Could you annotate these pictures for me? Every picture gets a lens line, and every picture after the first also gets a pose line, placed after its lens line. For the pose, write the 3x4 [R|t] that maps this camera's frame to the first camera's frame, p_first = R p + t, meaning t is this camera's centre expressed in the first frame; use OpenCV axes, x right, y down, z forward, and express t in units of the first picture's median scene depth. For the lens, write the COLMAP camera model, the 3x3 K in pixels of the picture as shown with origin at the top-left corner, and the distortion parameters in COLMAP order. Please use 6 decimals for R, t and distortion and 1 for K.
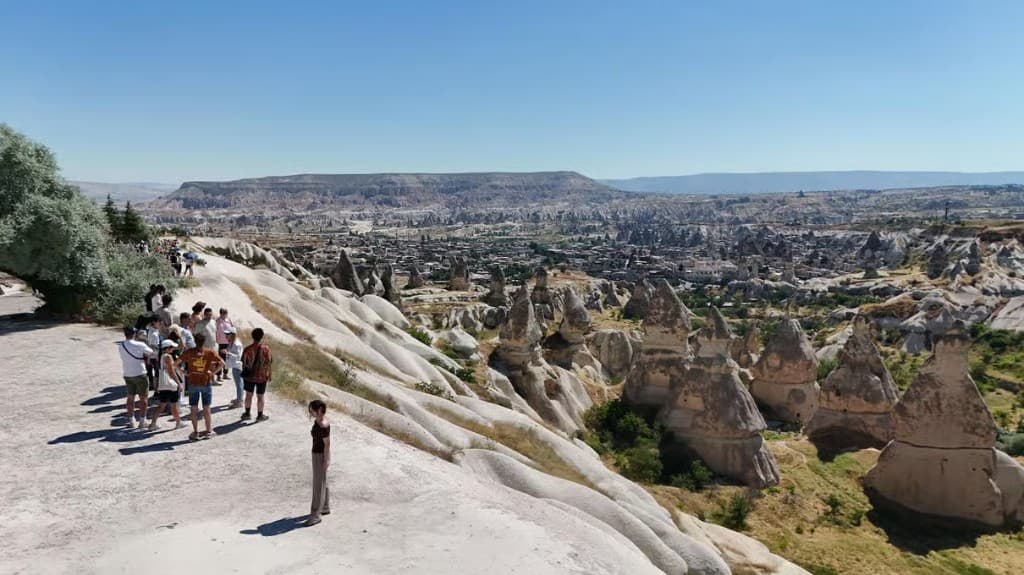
lens RADIAL K [[757.5, 0, 512.0], [0, 757.5, 287.5], [0, 0, 1]] dist [0.090549, -0.105769]
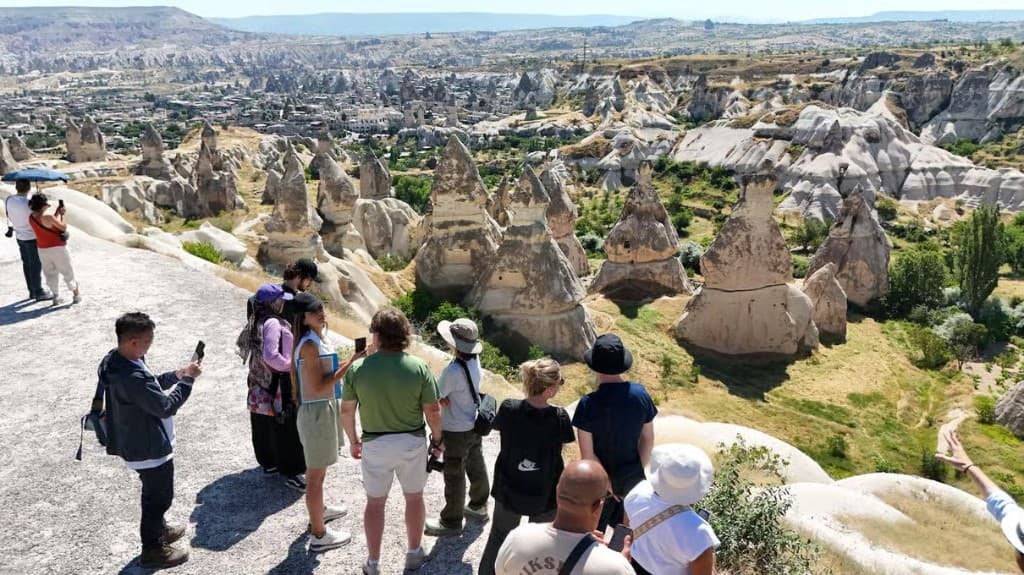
lens RADIAL K [[757.5, 0, 512.0], [0, 757.5, 287.5], [0, 0, 1]] dist [0.090549, -0.105769]
pose [[0.886576, -0.149576, 0.437732, -0.050419], [0.061772, 0.976086, 0.208422, -0.007014], [-0.458439, -0.157742, 0.874615, 0.089571]]
